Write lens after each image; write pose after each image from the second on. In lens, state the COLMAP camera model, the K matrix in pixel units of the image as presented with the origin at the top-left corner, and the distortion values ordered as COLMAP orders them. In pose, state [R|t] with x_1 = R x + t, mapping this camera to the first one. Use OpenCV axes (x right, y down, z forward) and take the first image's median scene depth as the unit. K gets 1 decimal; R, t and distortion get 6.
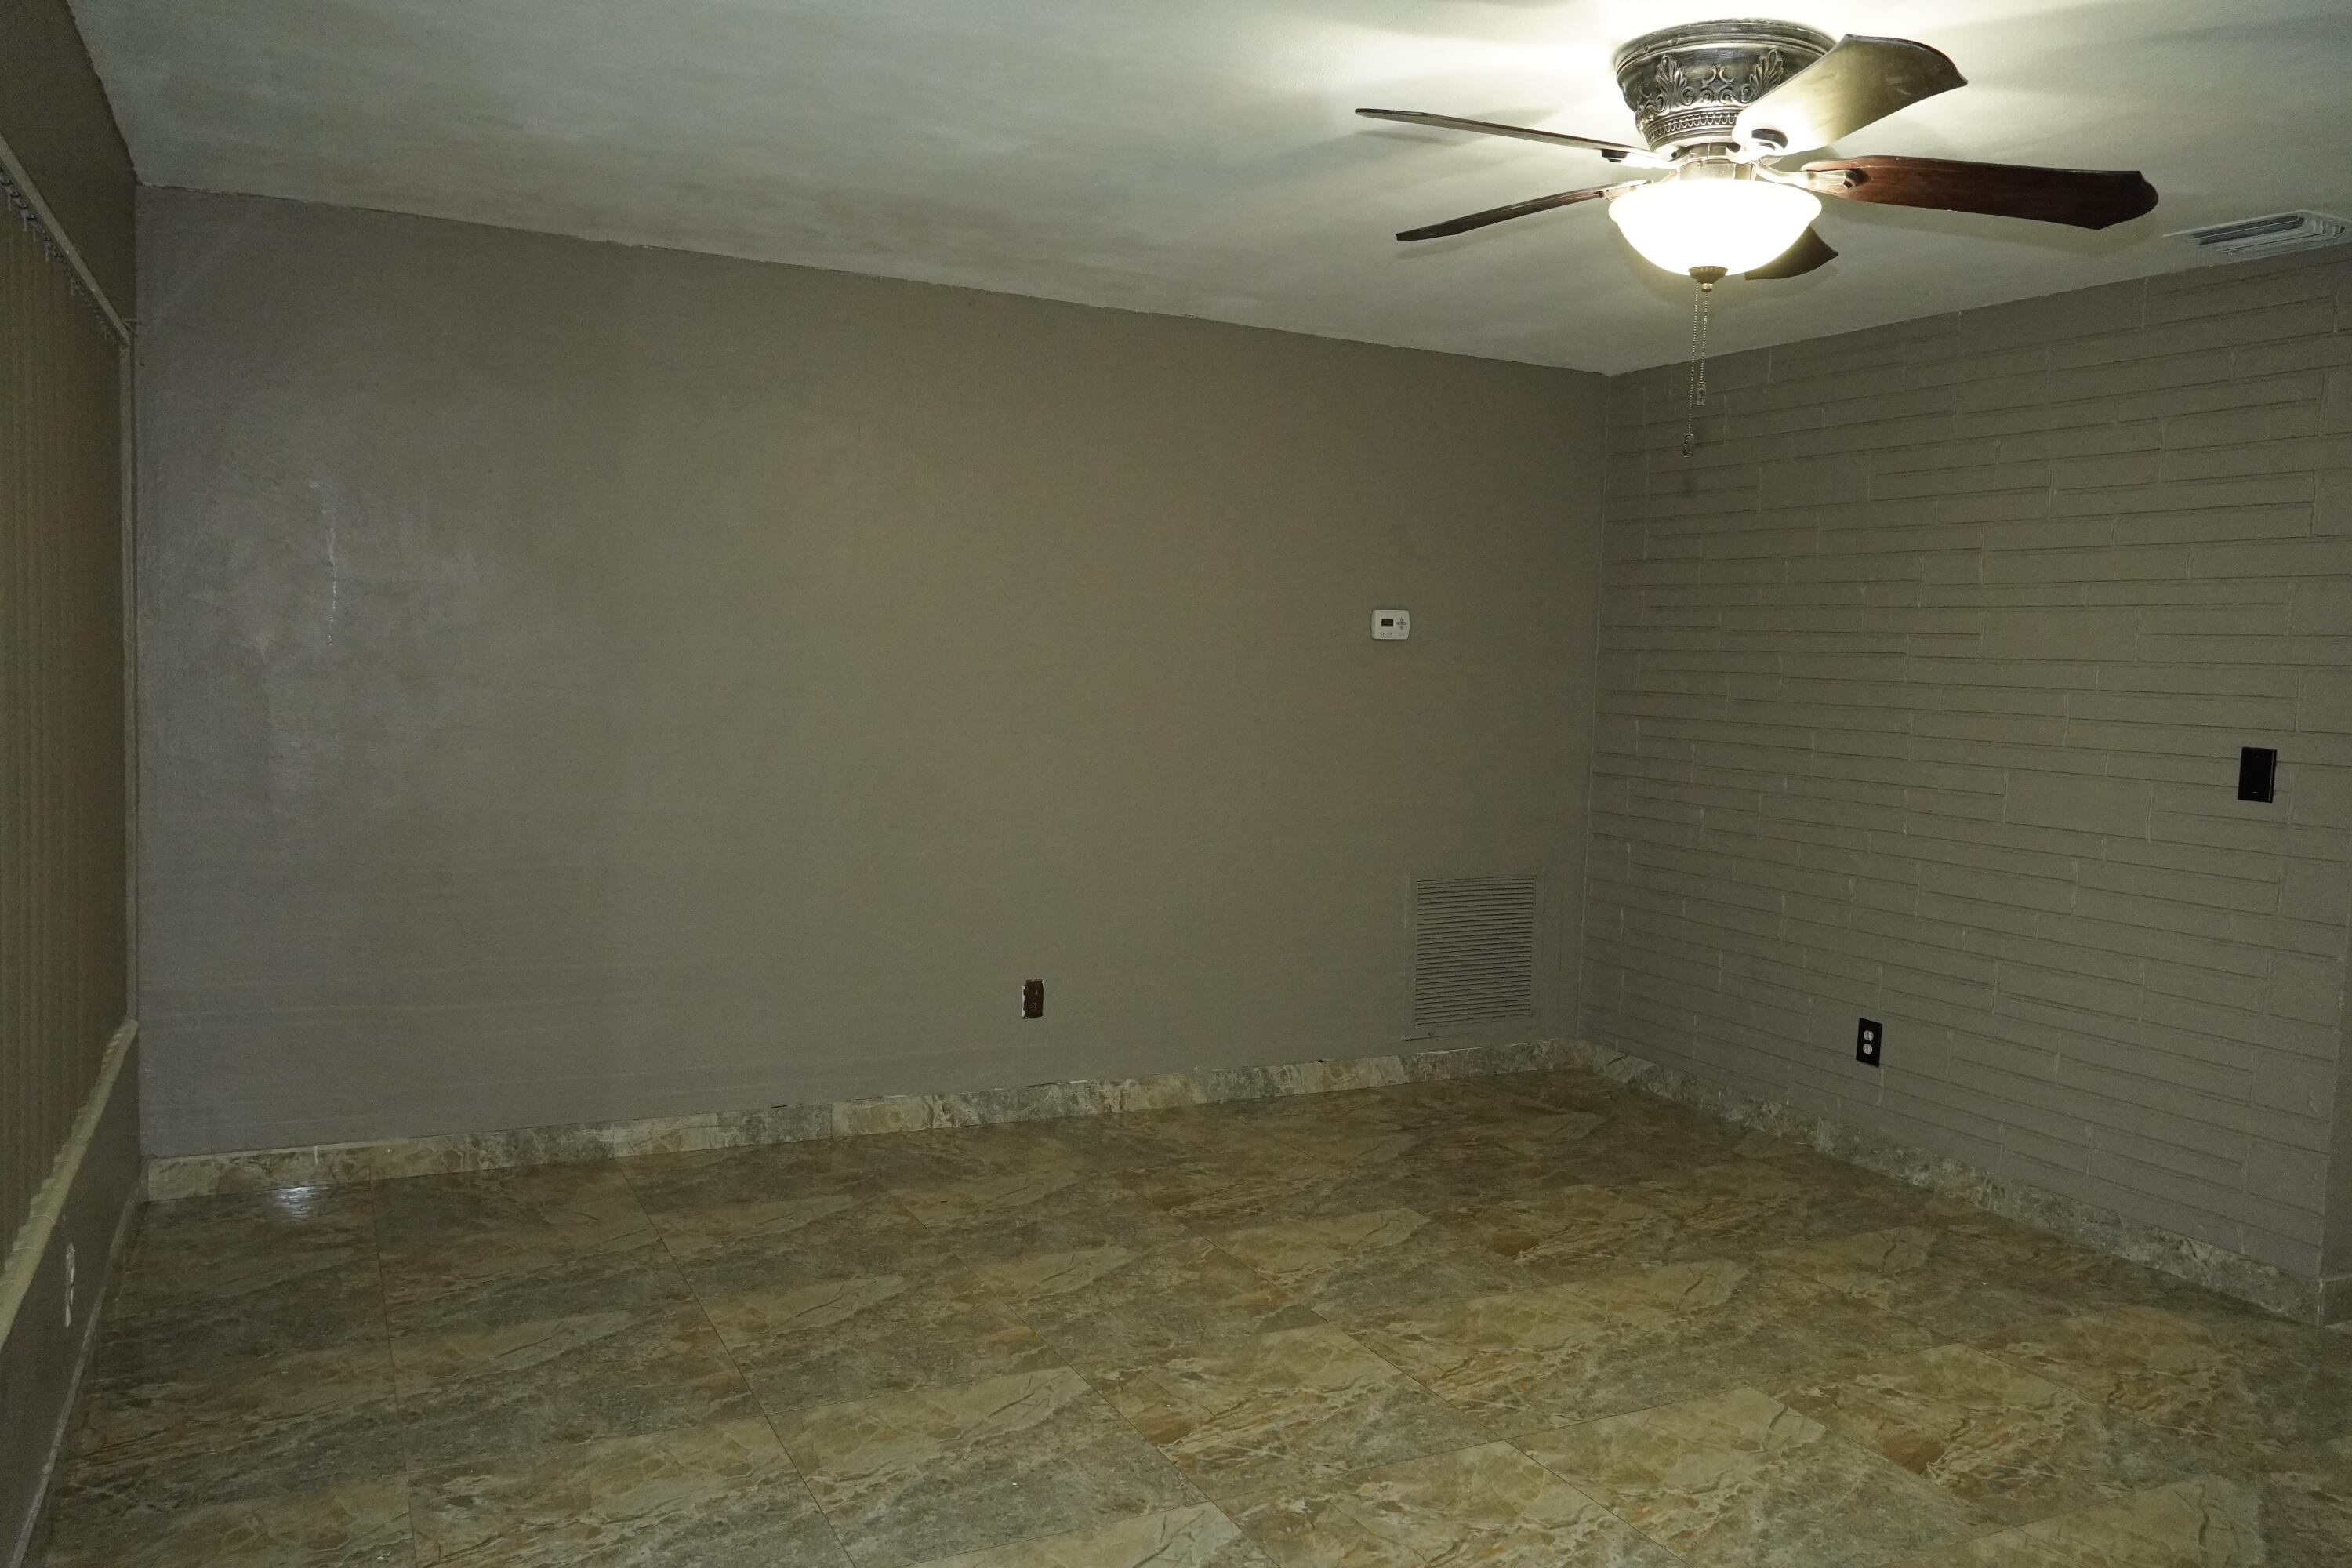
lens RADIAL K [[1758.3, 0, 1167.2], [0, 1758.3, 790.1], [0, 0, 1]] dist [-0.033762, 0.048925]
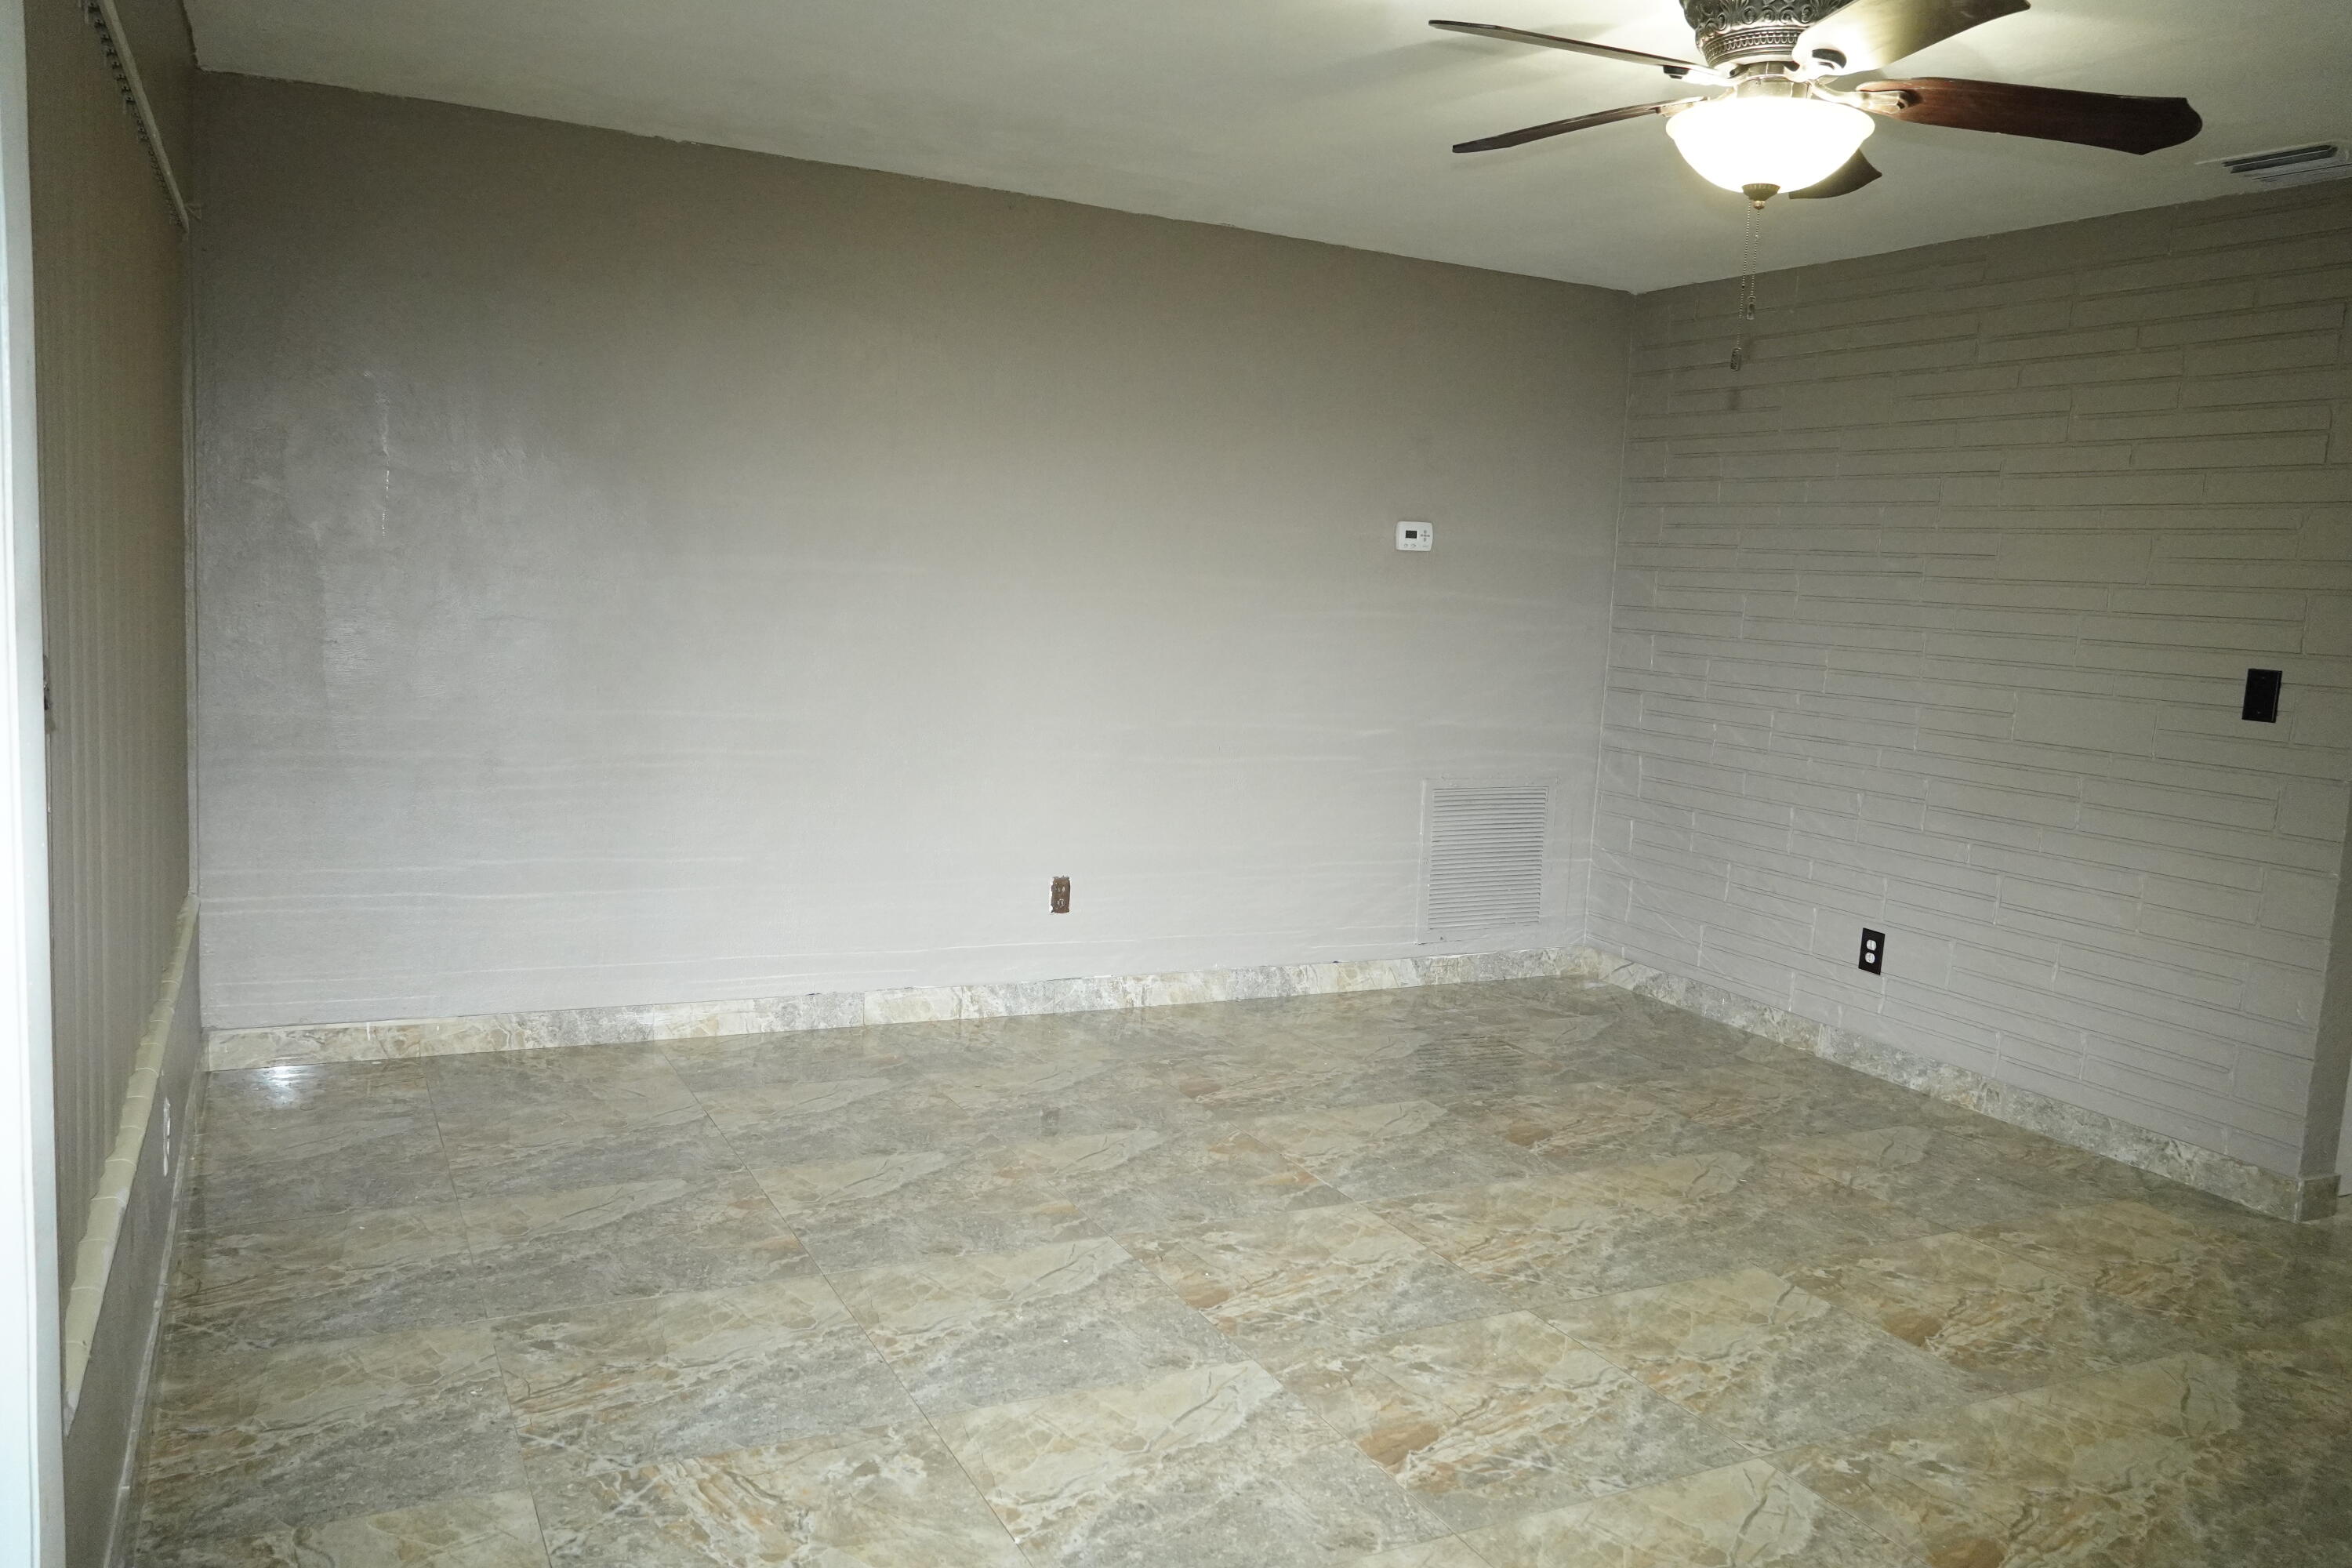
lens RADIAL K [[1758.3, 0, 1169.1], [0, 1758.3, 785.0], [0, 0, 1]] dist [-0.033762, 0.048925]
pose [[0.999787, 0.018623, 0.008908, -0.035720], [-0.018990, 0.998896, 0.042956, 0.014307], [-0.008098, -0.043116, 0.999037, -0.034648]]
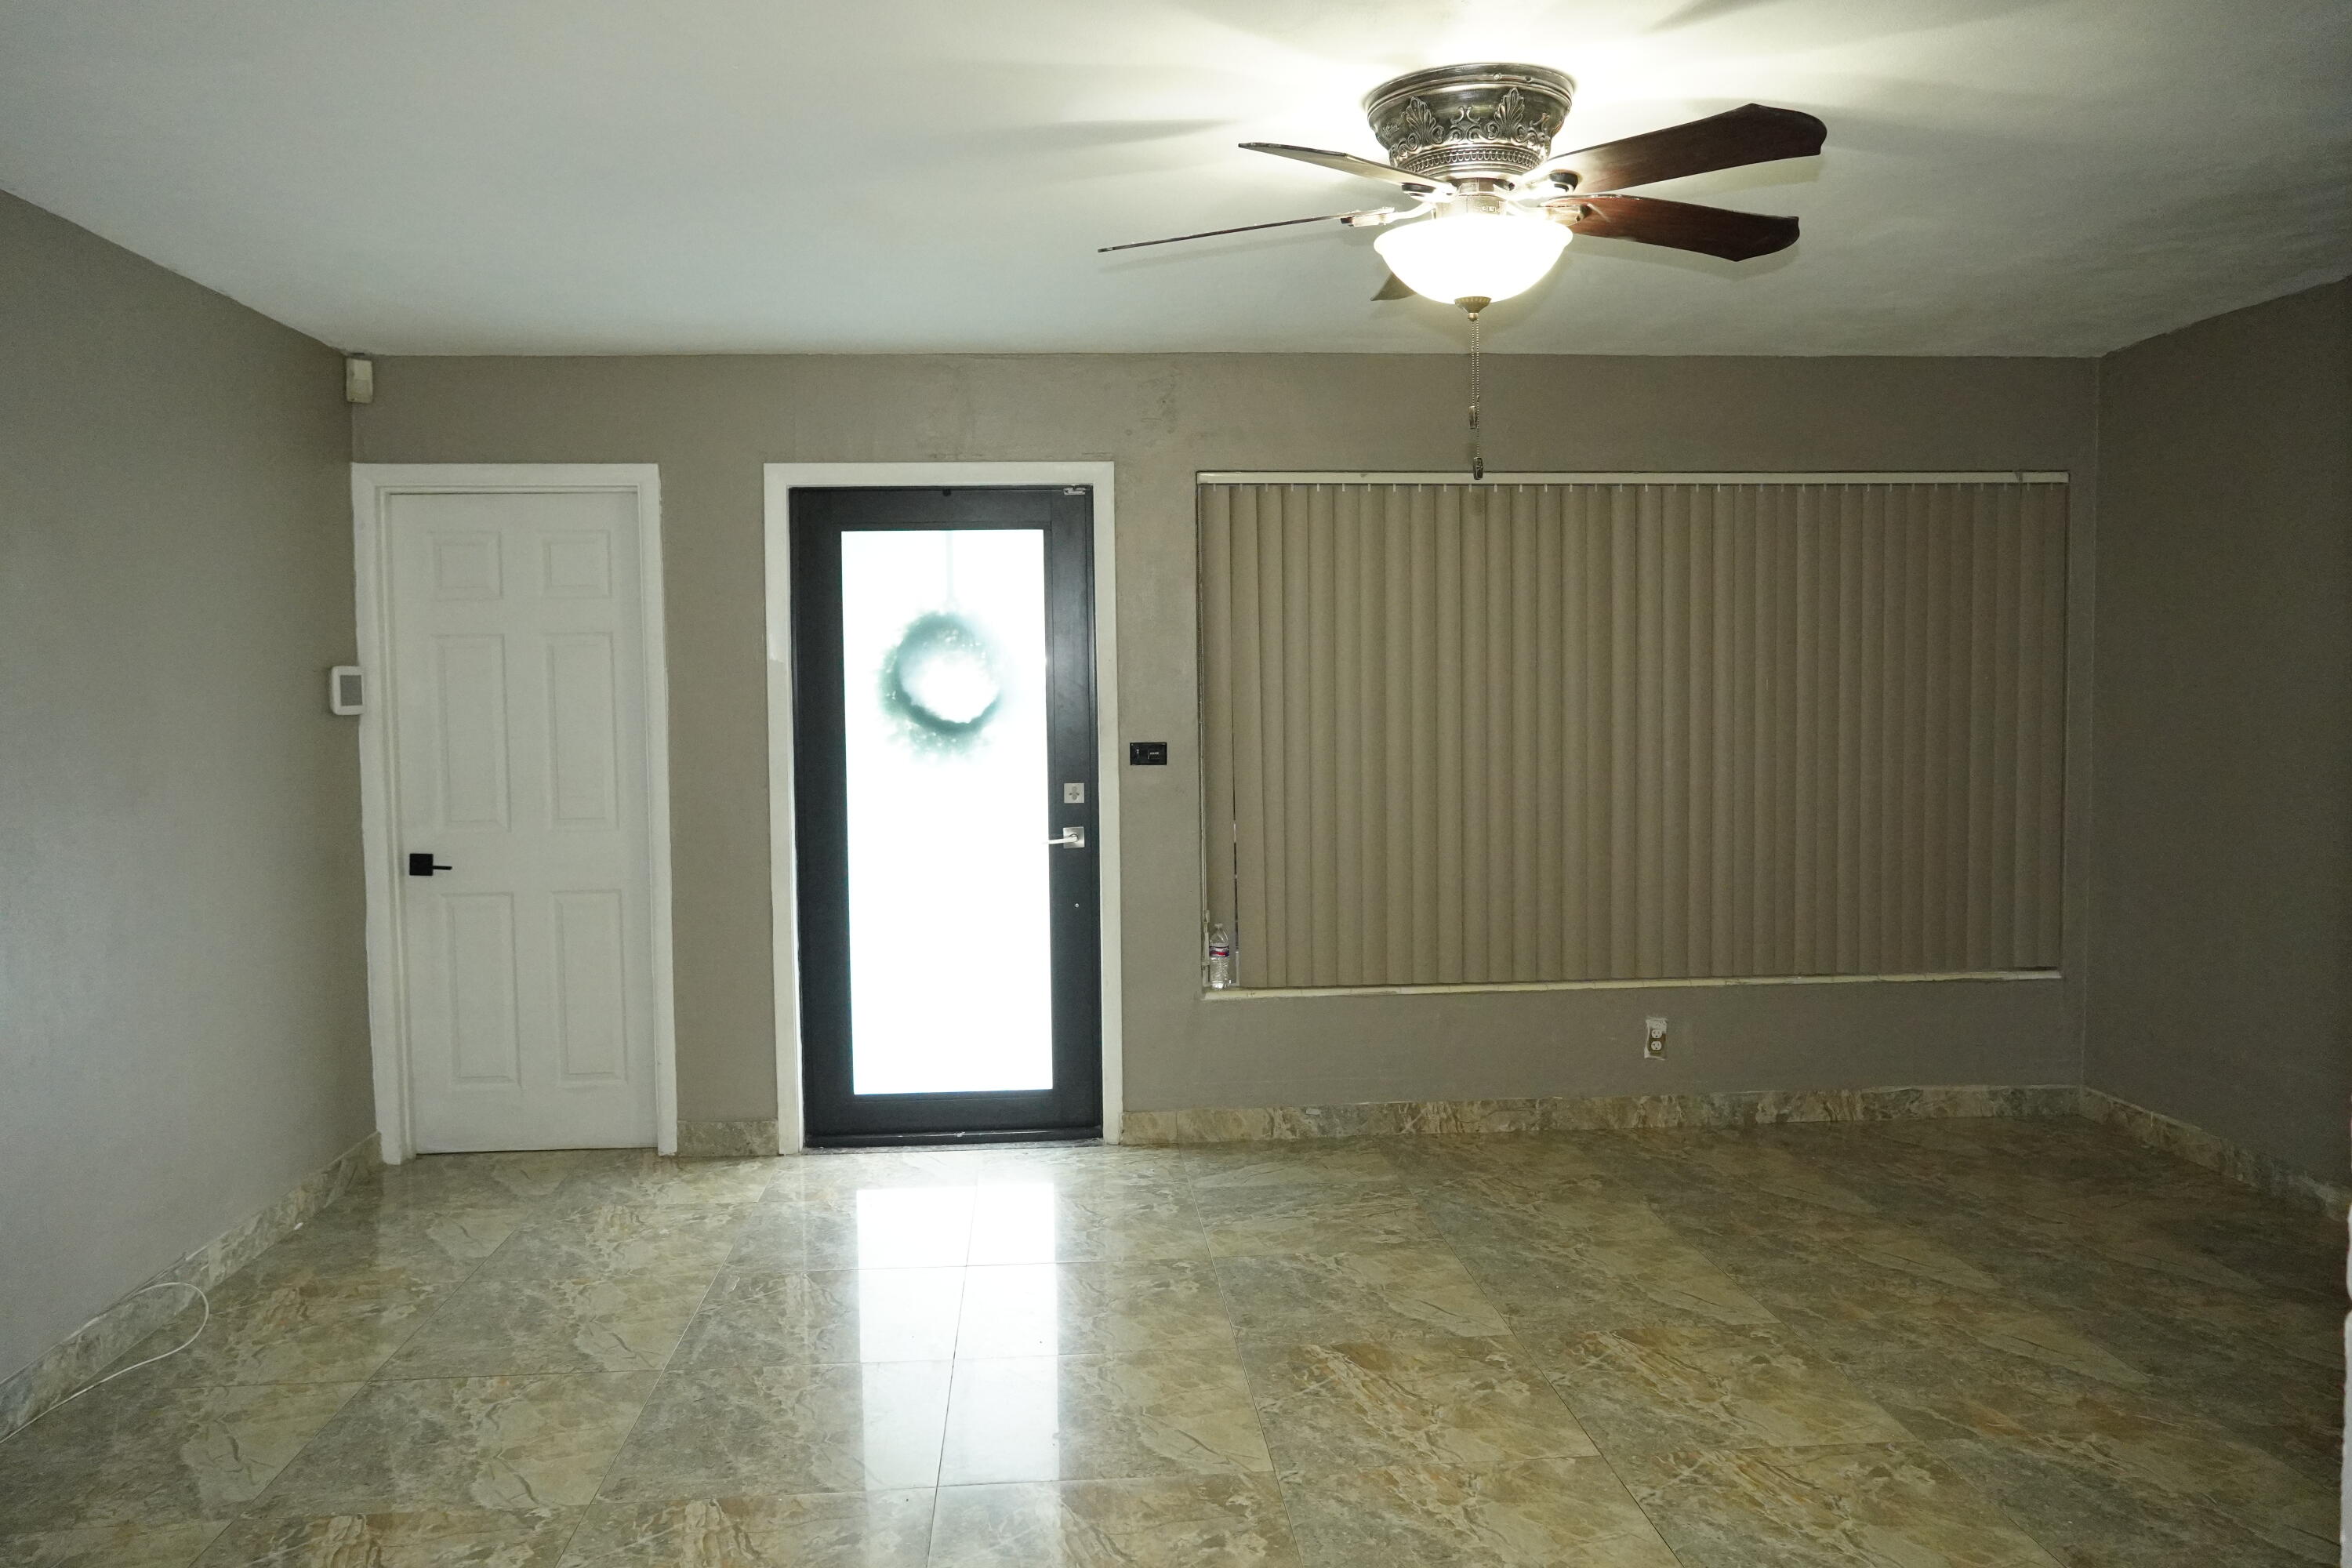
lens RADIAL K [[1758.3, 0, 1178.5], [0, 1758.3, 783.5], [0, 0, 1]] dist [-0.033762, 0.048925]
pose [[-0.375715, 0.018389, -0.926553, 1.135882], [-0.077755, 0.995652, 0.051289, -0.039245], [0.923468, 0.091314, -0.372651, 1.056253]]
